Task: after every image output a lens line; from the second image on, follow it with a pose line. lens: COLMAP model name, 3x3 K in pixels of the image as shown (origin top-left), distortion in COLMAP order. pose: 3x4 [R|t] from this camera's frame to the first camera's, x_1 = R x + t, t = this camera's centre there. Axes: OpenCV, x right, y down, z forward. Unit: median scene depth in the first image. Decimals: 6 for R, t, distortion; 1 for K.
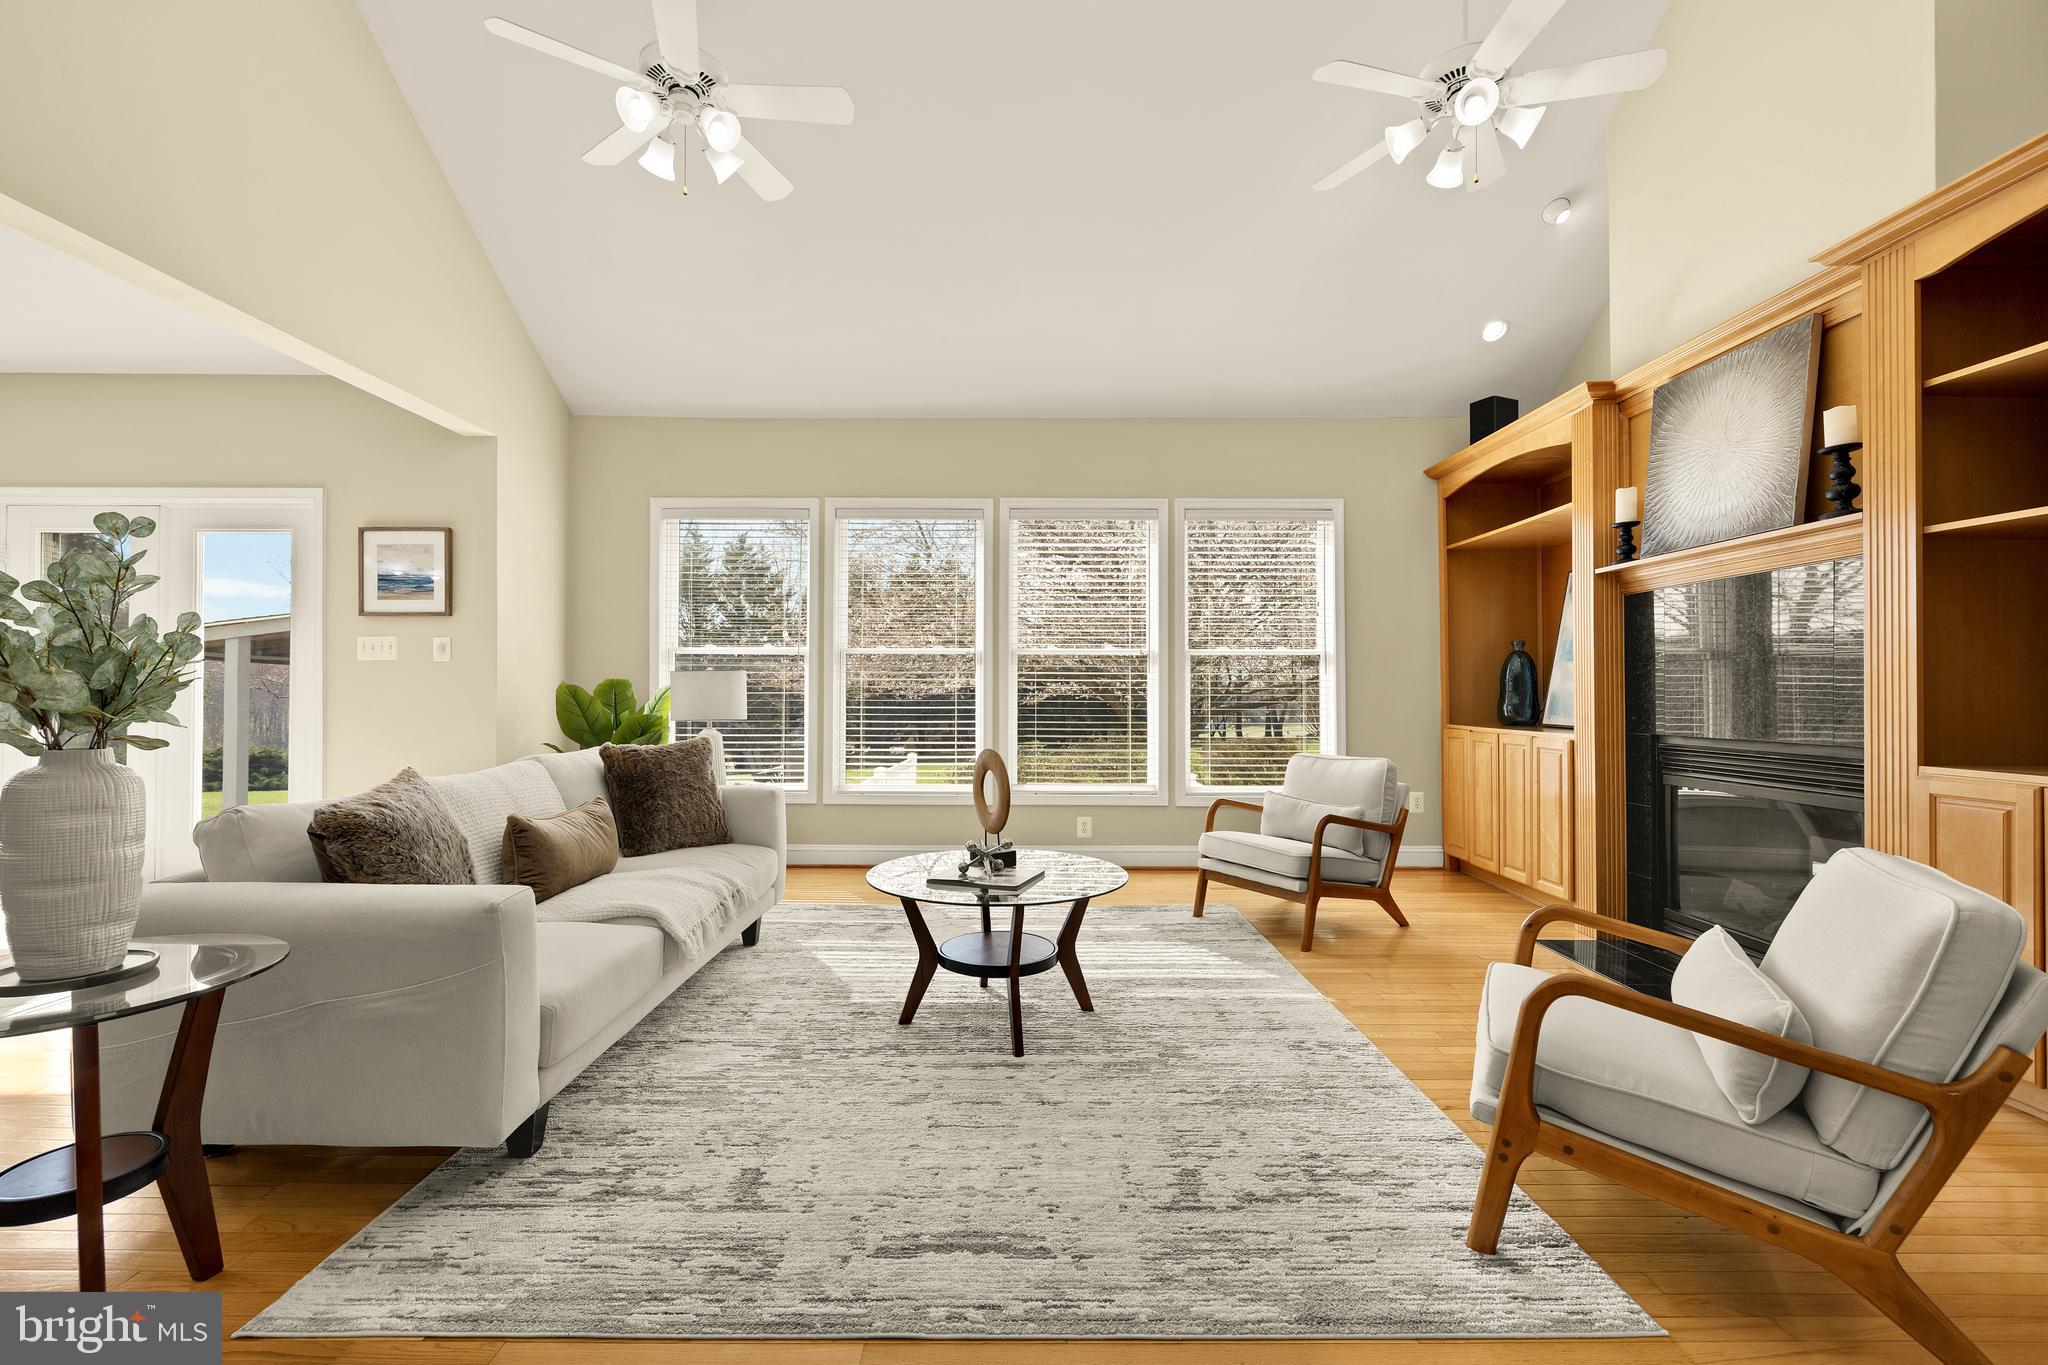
lens RADIAL K [[860.5, 0, 1030.9], [0, 860.5, 685.4], [0, 0, 1]] dist [0.002721, -0.000233]
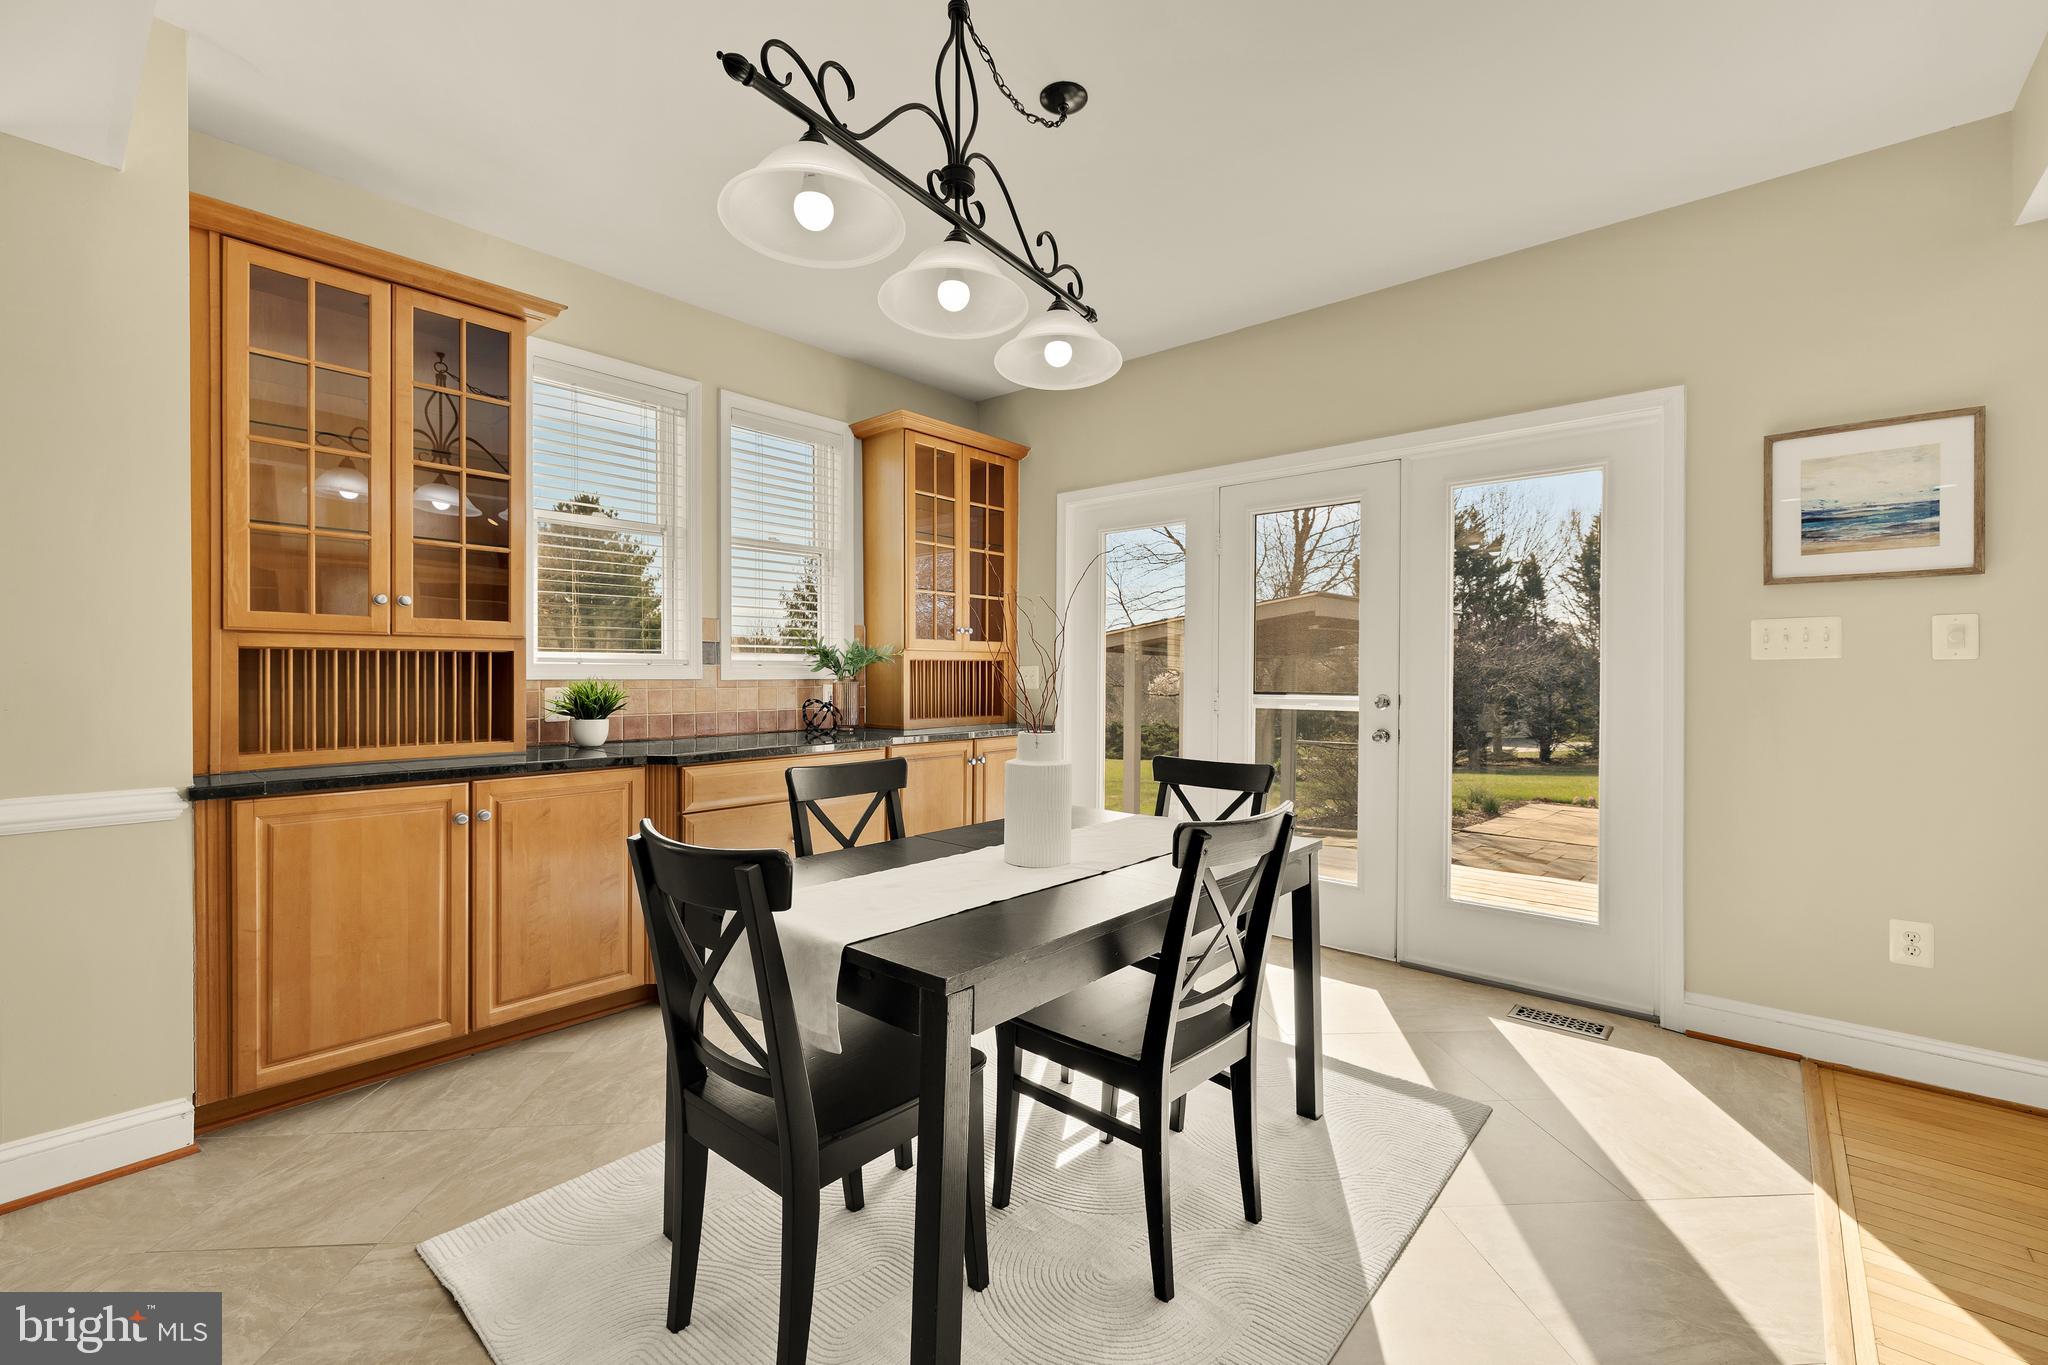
lens RADIAL K [[860.5, 0, 1009.2], [0, 860.5, 682.7], [0, 0, 1]] dist [0.002721, -0.000233]
pose [[0.747849, 0.004106, -0.663856, -1.139070], [0.005174, 0.999914, 0.012014, -0.034053], [0.663849, -0.012419, 0.747764, 0.303910]]
